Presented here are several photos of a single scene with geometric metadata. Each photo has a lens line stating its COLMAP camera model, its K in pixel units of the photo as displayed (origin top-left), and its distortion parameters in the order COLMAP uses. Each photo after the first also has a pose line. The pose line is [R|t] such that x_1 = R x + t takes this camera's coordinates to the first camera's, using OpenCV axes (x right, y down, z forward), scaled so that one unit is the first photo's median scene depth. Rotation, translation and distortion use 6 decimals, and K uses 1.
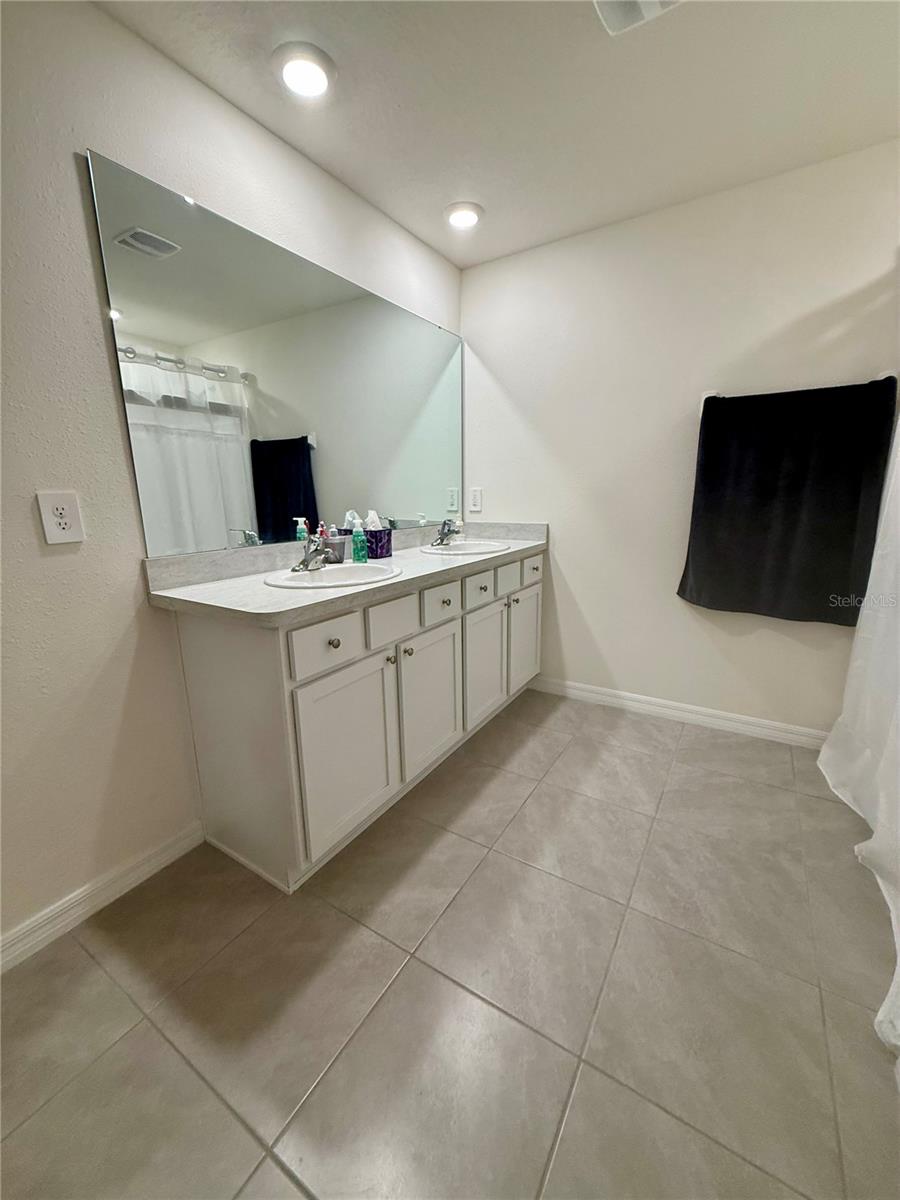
lens RADIAL K [[476.5, 0, 449.6], [0, 476.5, 595.1], [0, 0, 1]] dist [0.005874, 0.000132]
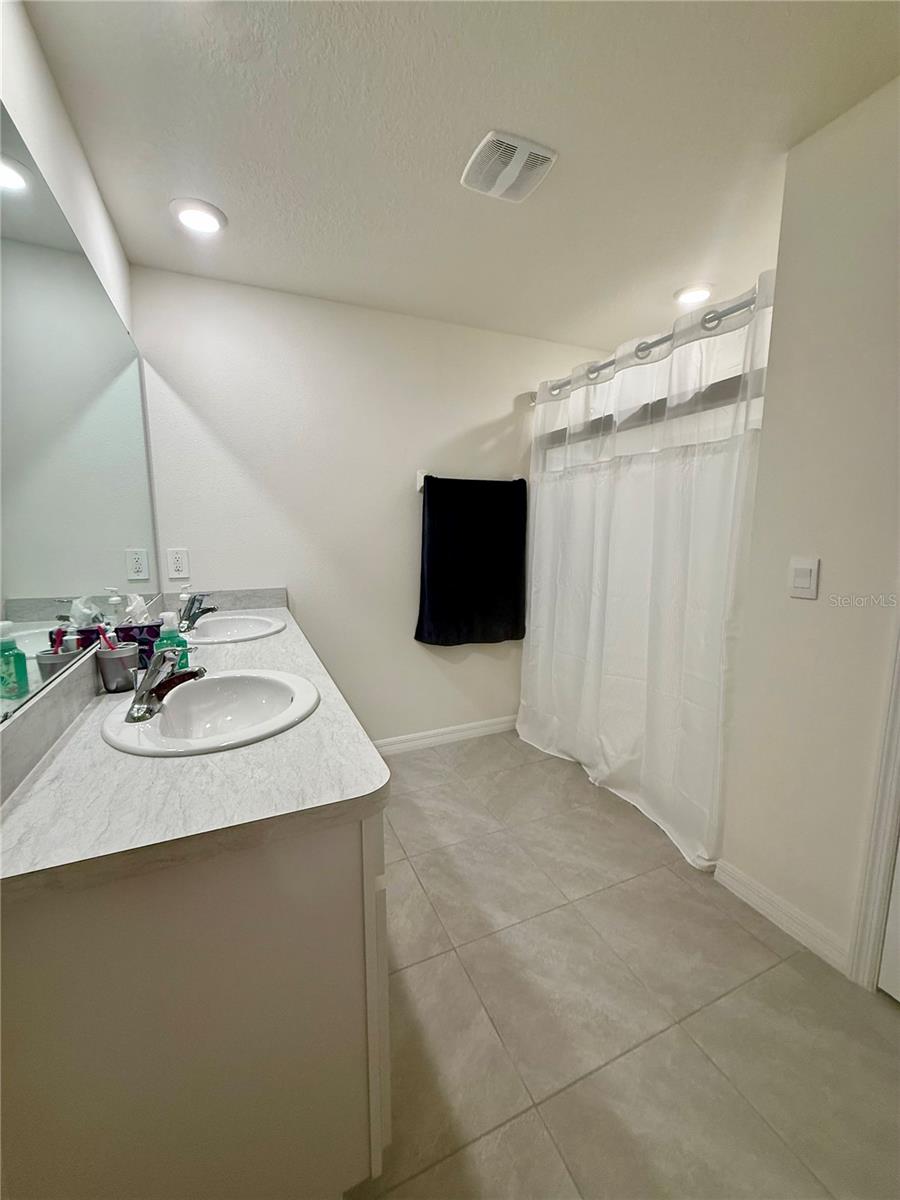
lens RADIAL K [[476.5, 0, 451.6], [0, 476.5, 596.7], [0, 0, 1]] dist [0.005874, 0.000132]
pose [[0.558106, -0.105068, 0.823091, -0.508110], [0.170516, 0.985303, 0.010154, -0.122791], [-0.812061, 0.134683, 0.567819, 0.329350]]
